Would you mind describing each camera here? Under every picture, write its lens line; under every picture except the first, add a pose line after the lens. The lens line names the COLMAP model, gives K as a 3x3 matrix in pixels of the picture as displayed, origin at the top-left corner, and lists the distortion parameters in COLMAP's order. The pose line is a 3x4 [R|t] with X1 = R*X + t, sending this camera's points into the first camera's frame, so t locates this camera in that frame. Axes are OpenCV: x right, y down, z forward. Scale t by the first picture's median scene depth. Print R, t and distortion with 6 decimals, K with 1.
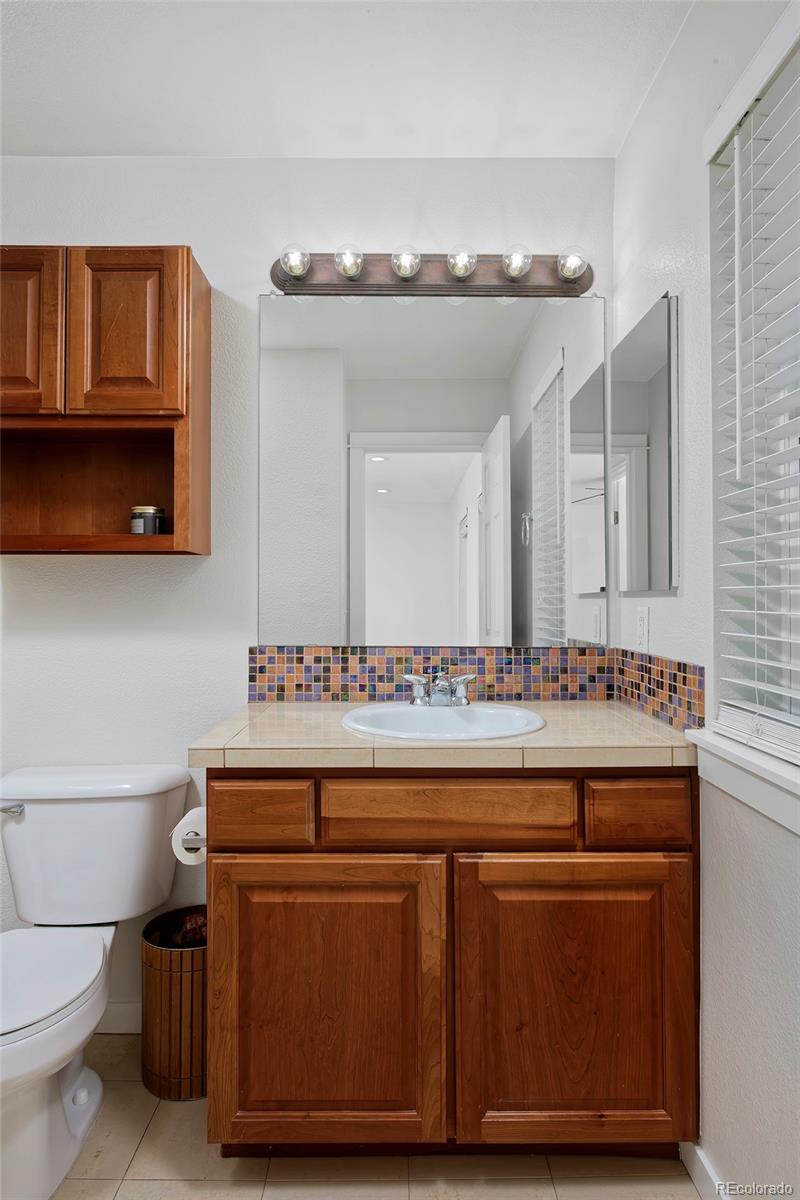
lens RADIAL K [[698.2, 0, 396.3], [0, 698.2, 596.9], [0, 0, 1]] dist [-0.002852, 0.000751]
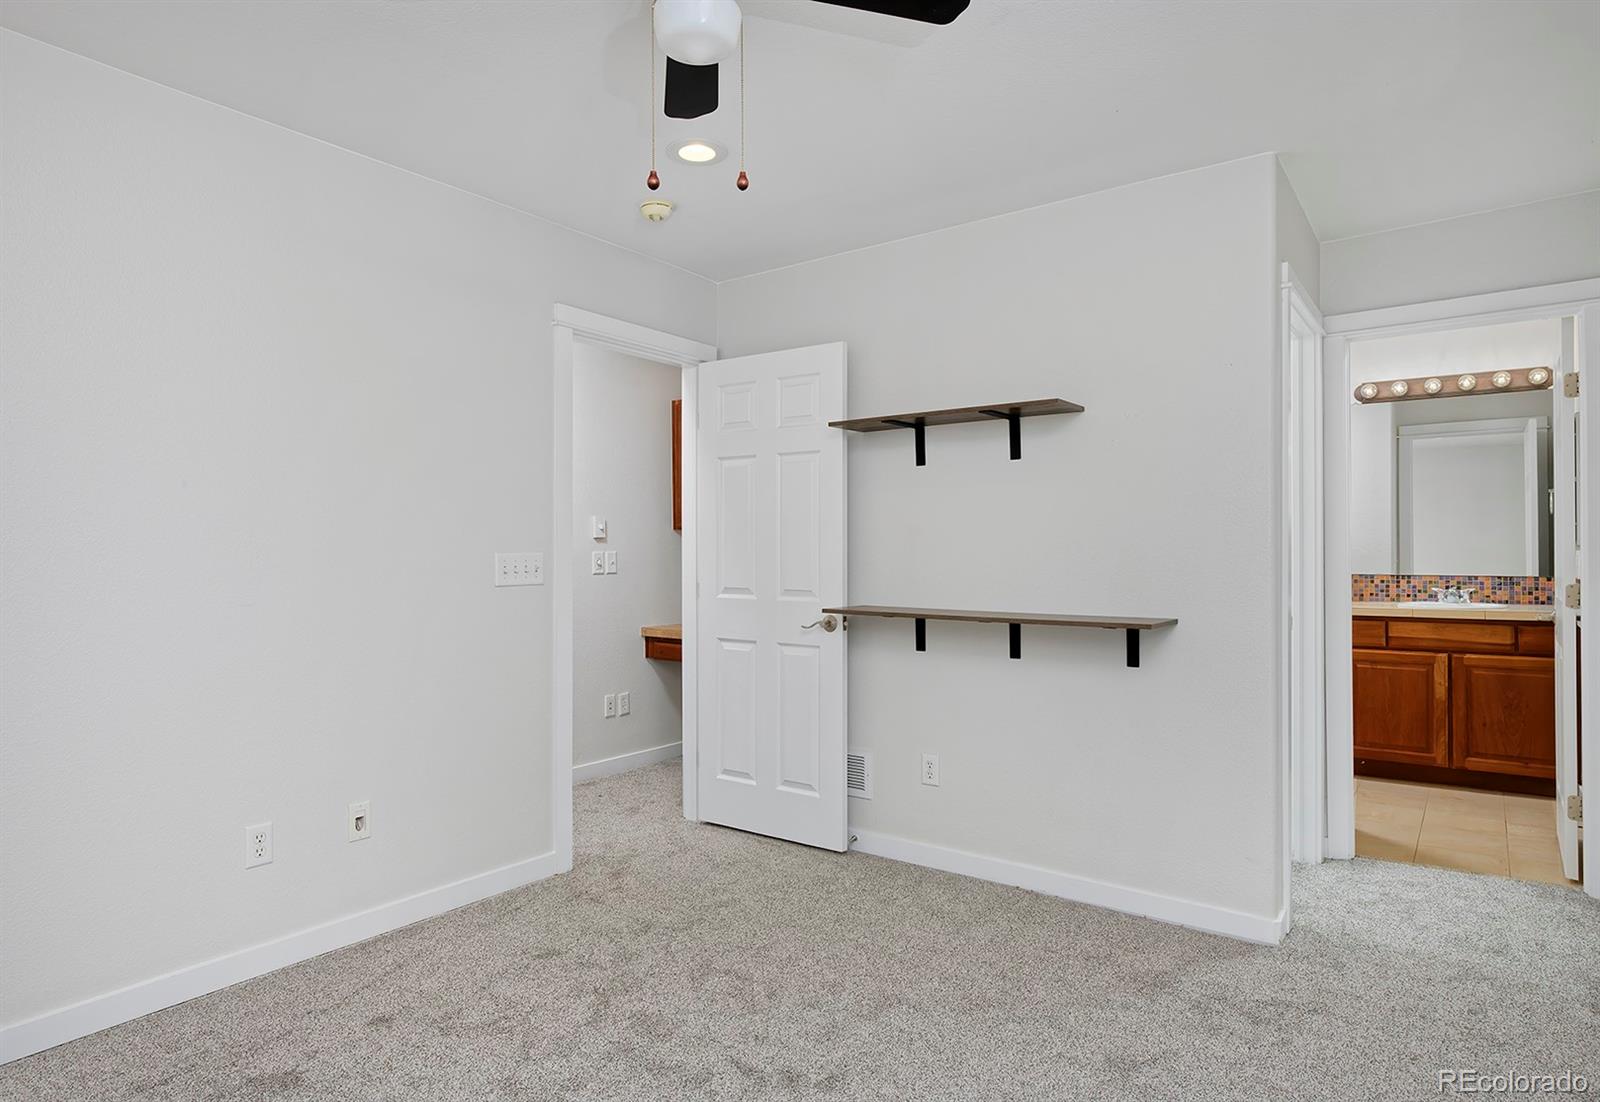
lens RADIAL K [[923.9, 0, 802.5], [0, 923.9, 556.5], [0, 0, 1]] dist [0.002721, 0.000986]
pose [[0.803695, -0.001398, -0.595039, 0.144355], [0.005770, 0.999969, 0.005443, -0.007441], [0.595013, -0.007808, 0.803678, -2.338494]]
